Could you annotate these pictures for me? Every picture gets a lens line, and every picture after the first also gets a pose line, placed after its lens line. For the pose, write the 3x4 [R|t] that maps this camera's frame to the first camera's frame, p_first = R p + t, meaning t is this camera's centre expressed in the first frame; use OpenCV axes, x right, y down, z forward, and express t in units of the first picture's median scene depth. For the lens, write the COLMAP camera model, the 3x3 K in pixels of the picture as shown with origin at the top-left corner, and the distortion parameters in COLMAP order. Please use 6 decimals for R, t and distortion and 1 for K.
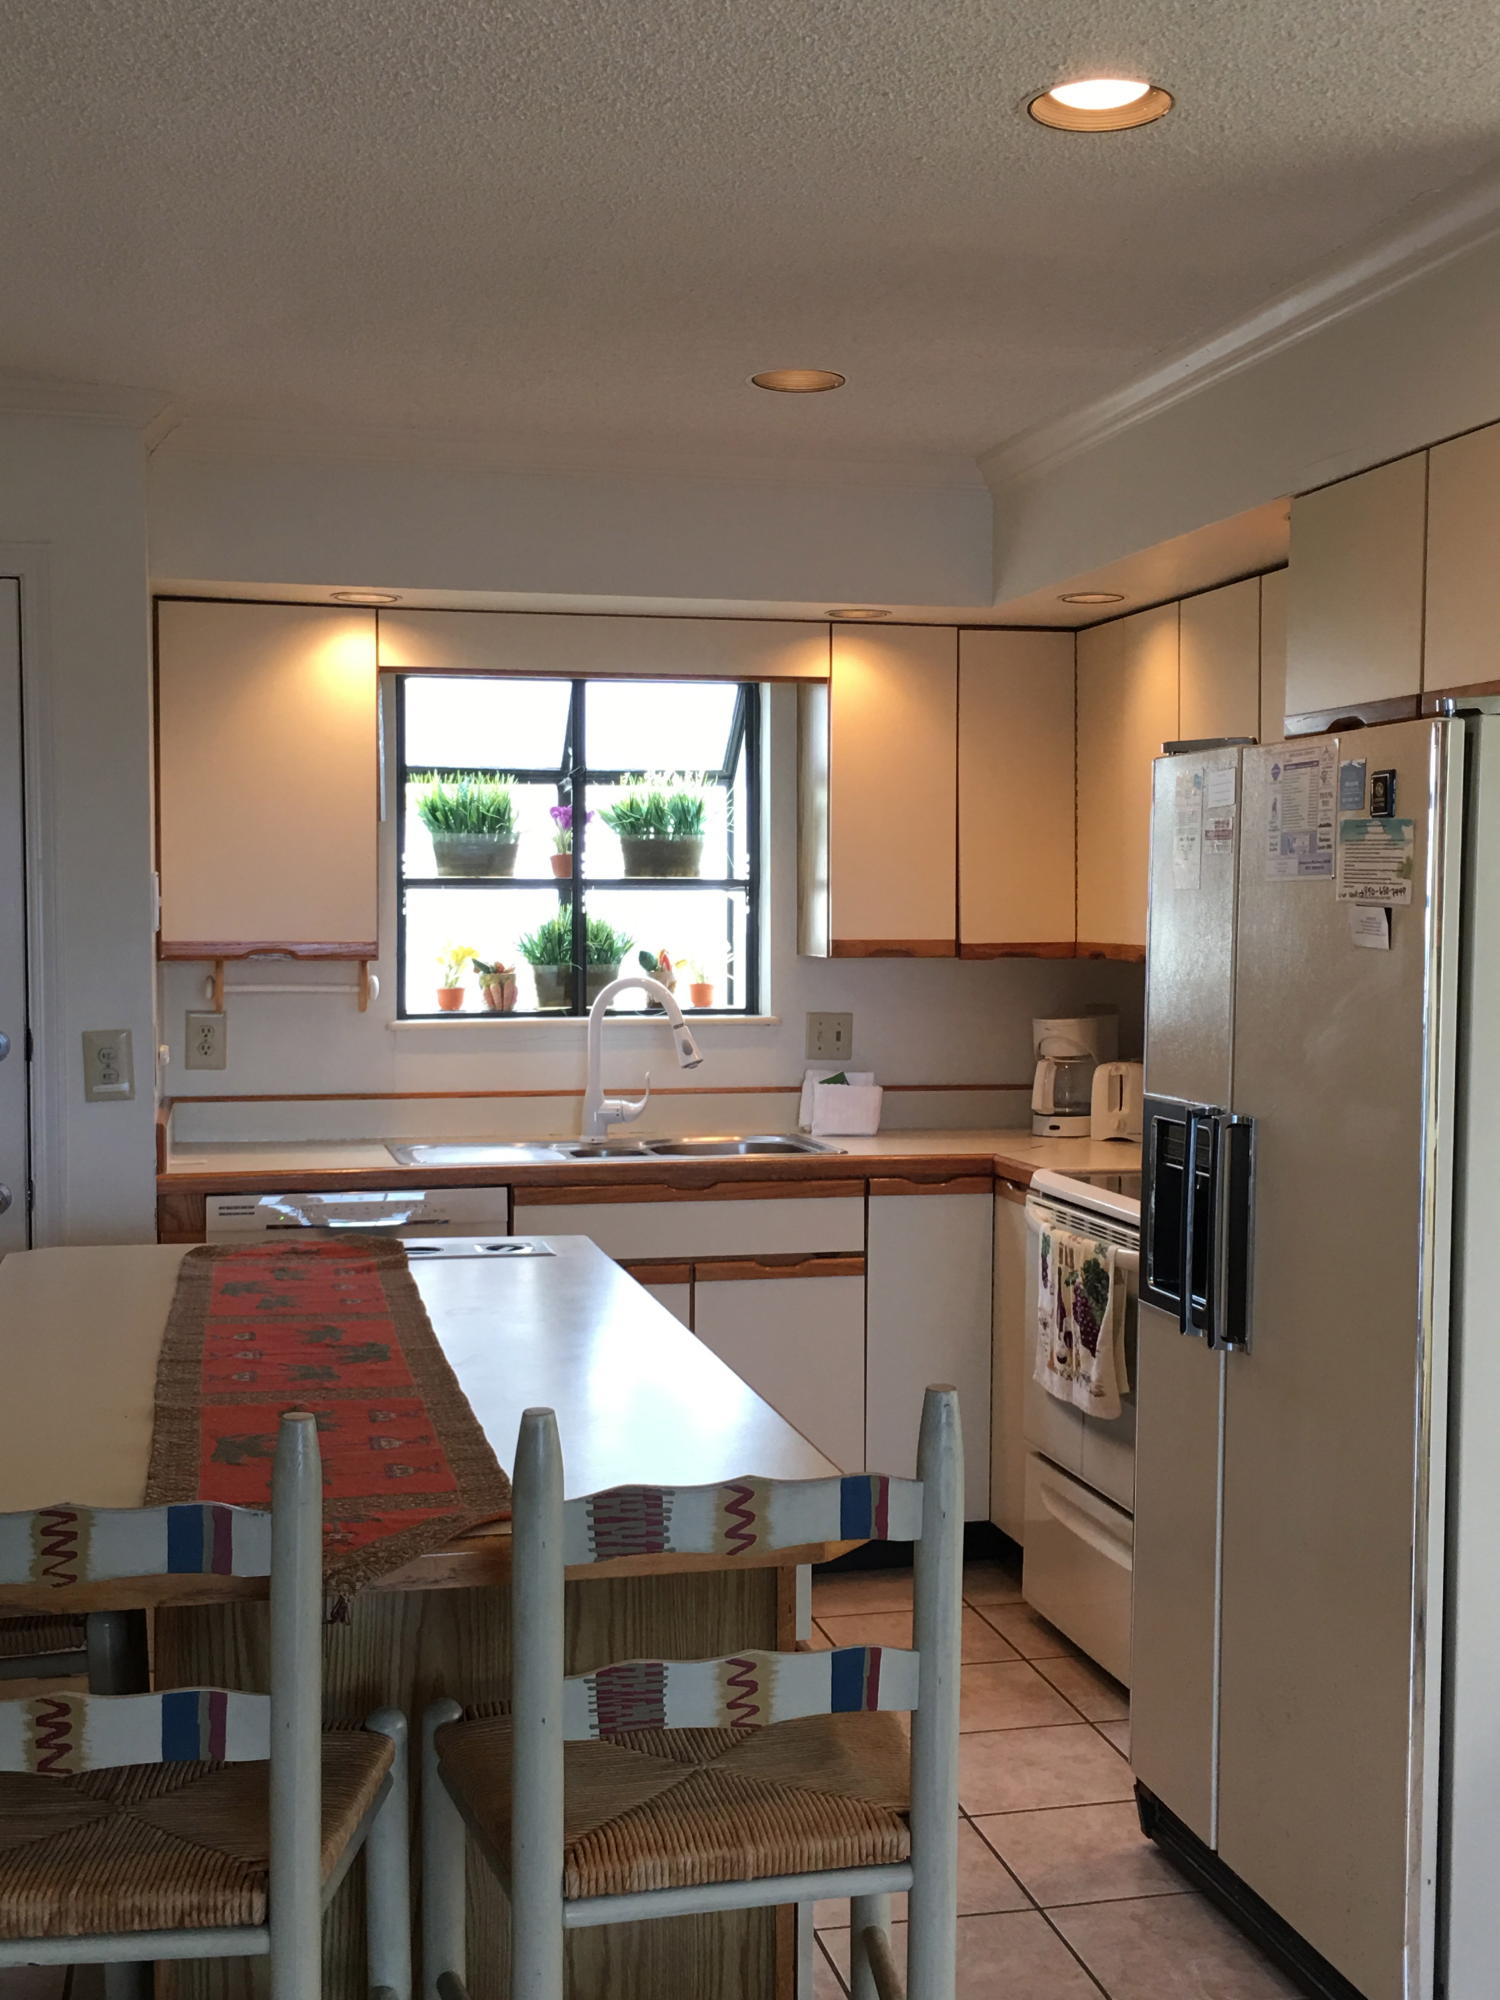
lens RADIAL K [[2276.6, 0, 751.3], [0, 2276.6, 999.3], [0, 0, 1]] dist [0.050152, 0.000000]
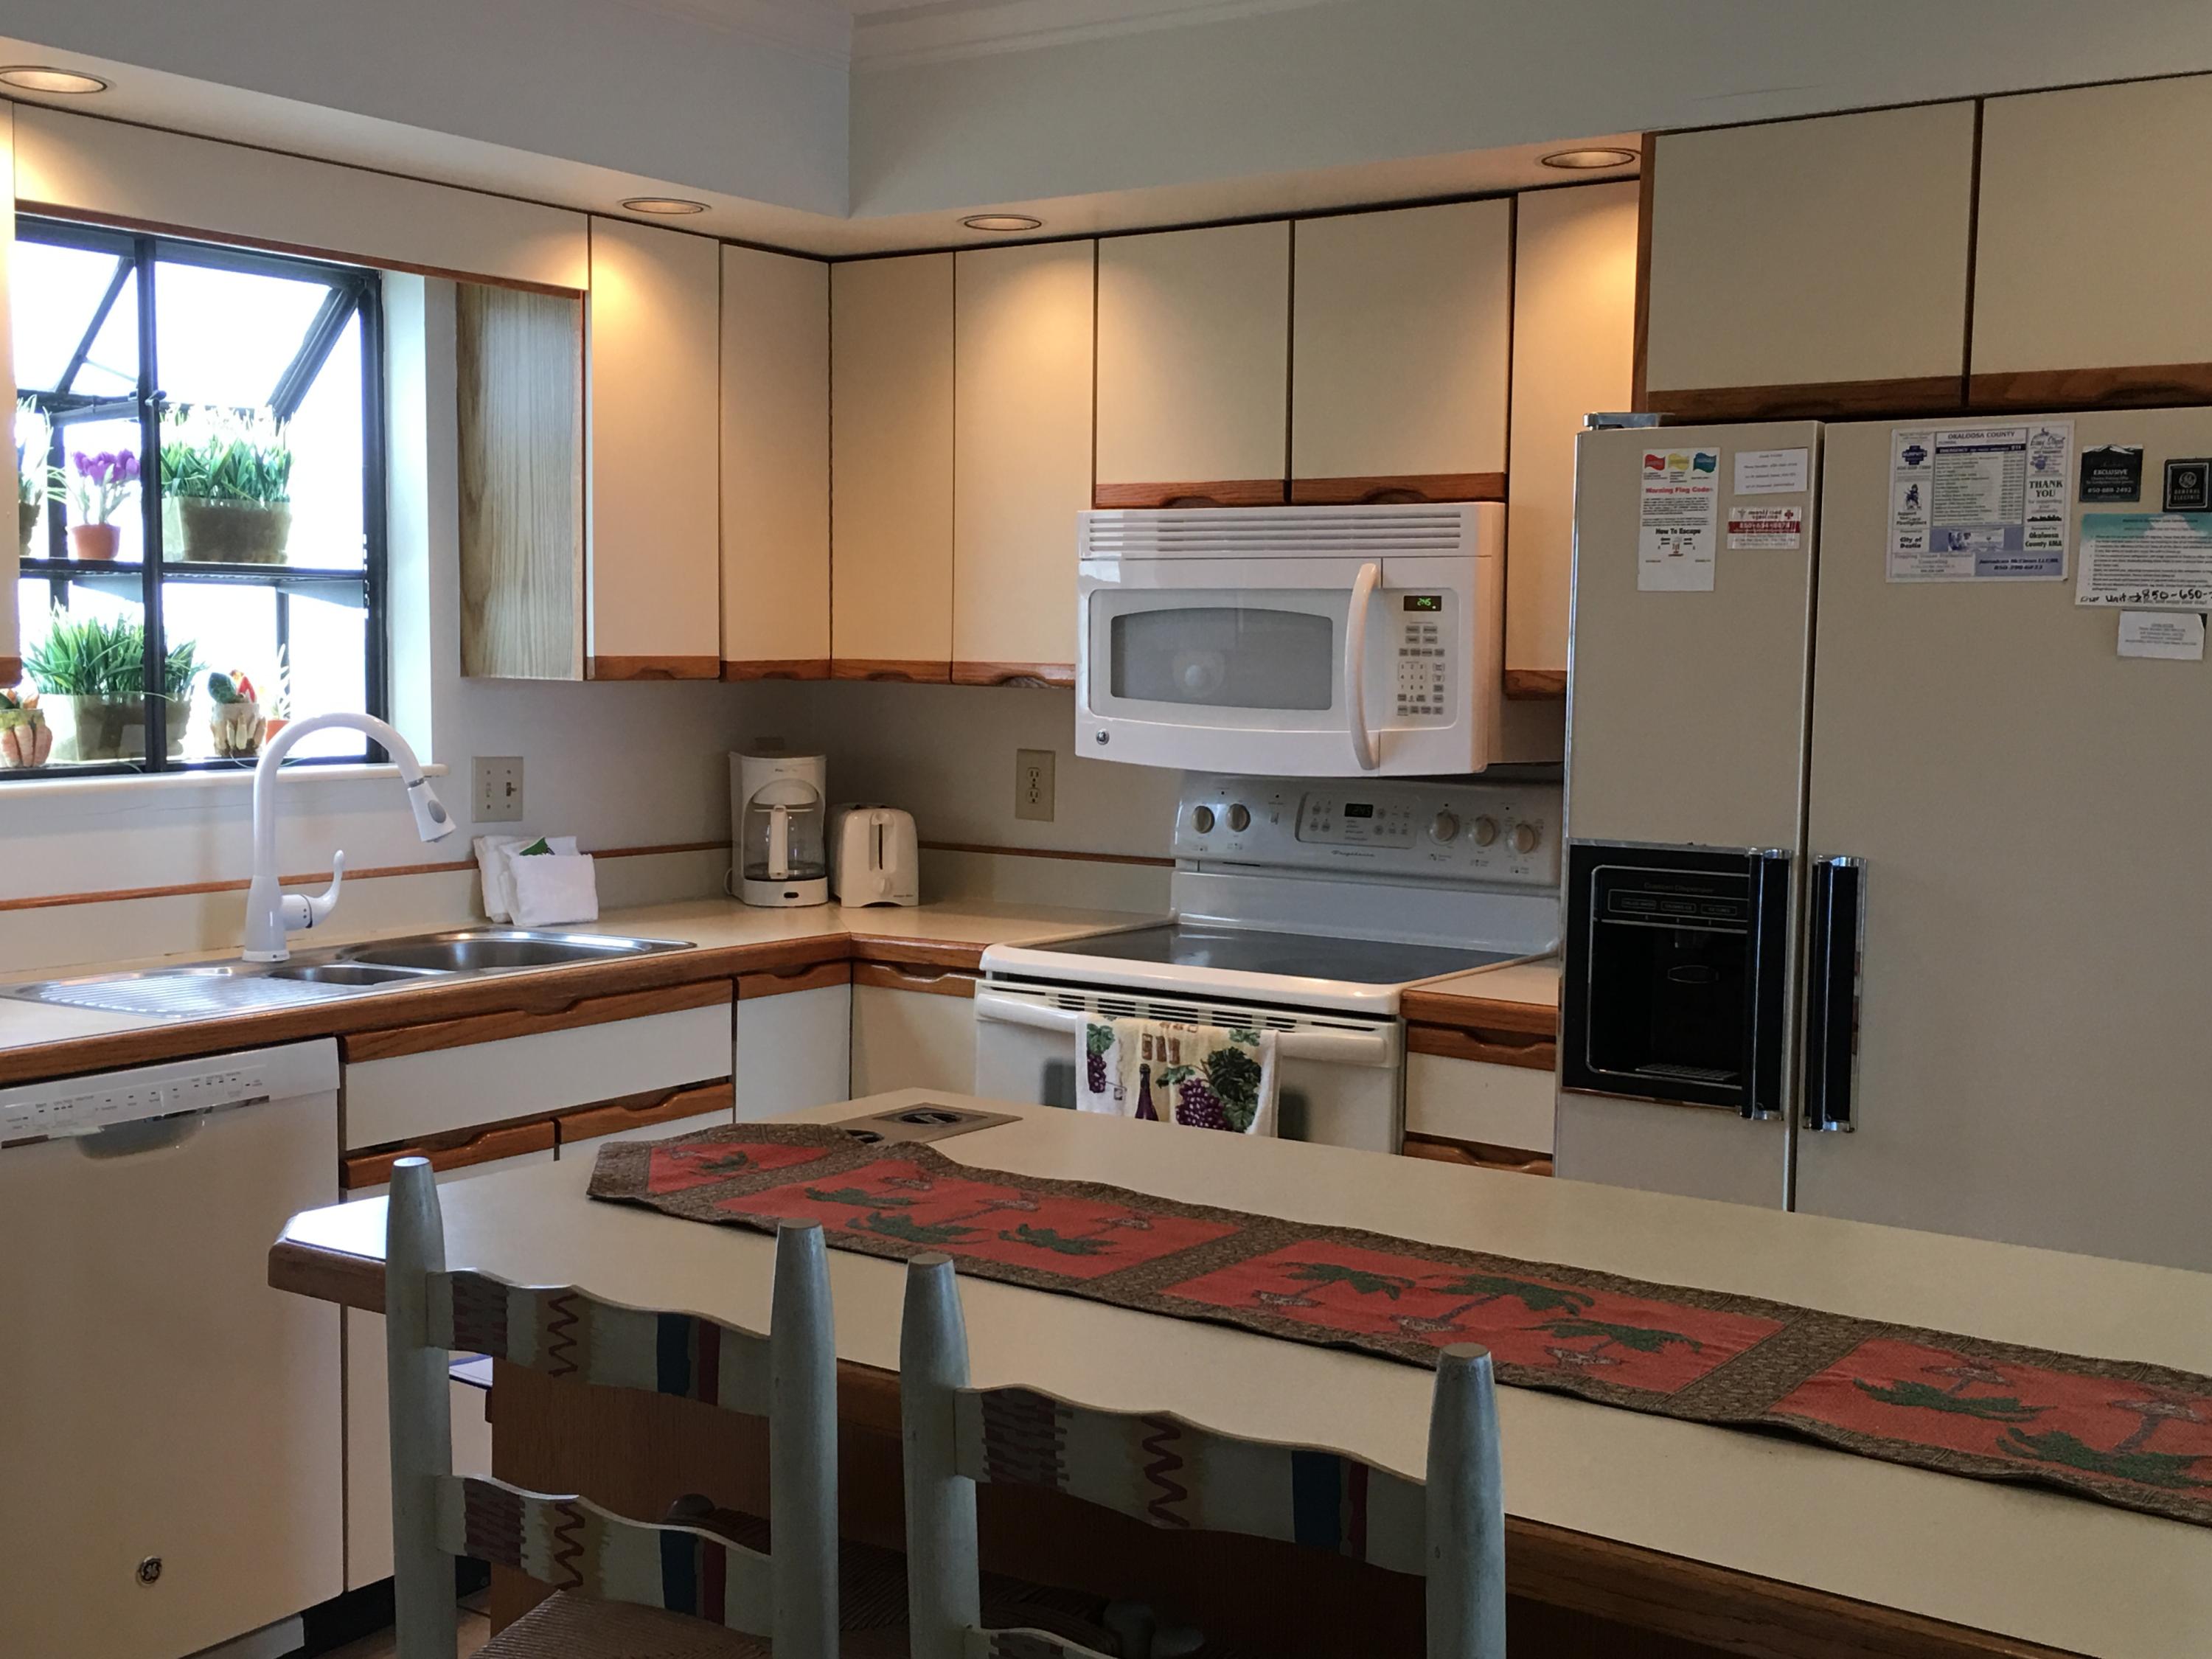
lens RADIAL K [[2518.0, 0, 1105.9], [0, 2518.0, 836.6], [0, 0, 1]] dist [0.050152, 0.000000]
pose [[0.750852, -0.046323, 0.658844, -0.364003], [0.018500, 0.998621, 0.049129, -0.005007], [-0.660211, -0.024700, 0.750674, 0.277087]]
